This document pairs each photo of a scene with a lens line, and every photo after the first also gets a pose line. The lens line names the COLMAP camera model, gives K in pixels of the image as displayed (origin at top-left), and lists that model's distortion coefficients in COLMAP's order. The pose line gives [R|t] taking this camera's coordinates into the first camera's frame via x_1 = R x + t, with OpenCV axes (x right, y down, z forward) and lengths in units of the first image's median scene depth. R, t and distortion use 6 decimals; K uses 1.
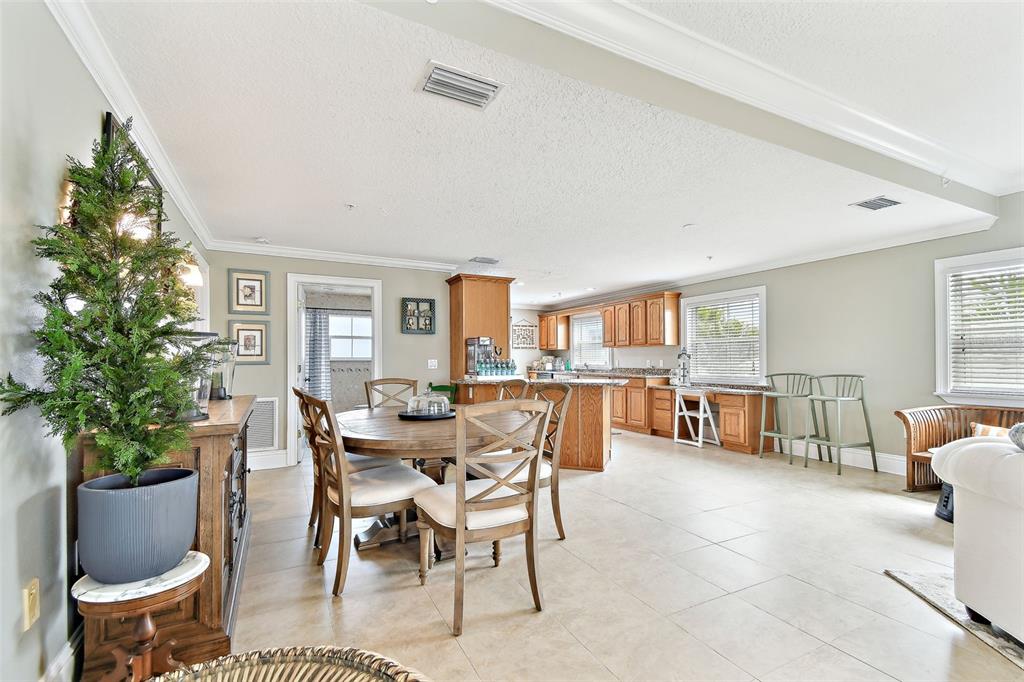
lens RADIAL K [[457.8, 0, 511.2], [0, 457.8, 351.4], [0, 0, 1]] dist [0.025343, 0.000373]
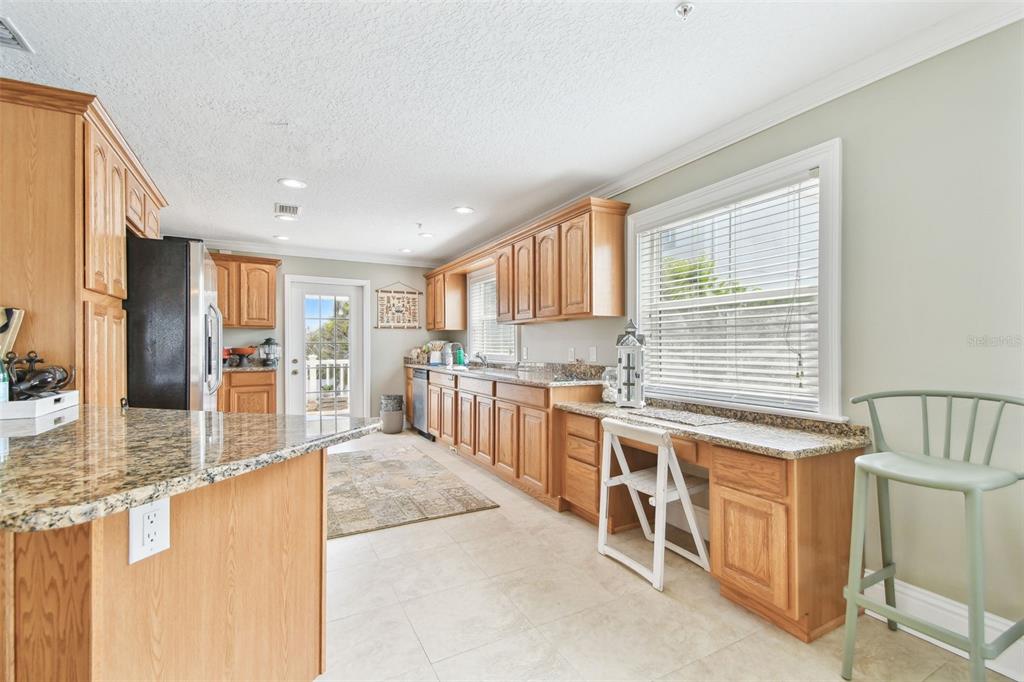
lens RADIAL K [[457.8, 0, 511.5], [0, 457.8, 342.1], [0, 0, 1]] dist [0.025343, 0.000373]
pose [[0.999687, 0.004591, 0.024610, 0.245771], [-0.004783, 0.999958, 0.007762, 0.010253], [-0.024573, -0.007877, 0.999667, 0.548844]]
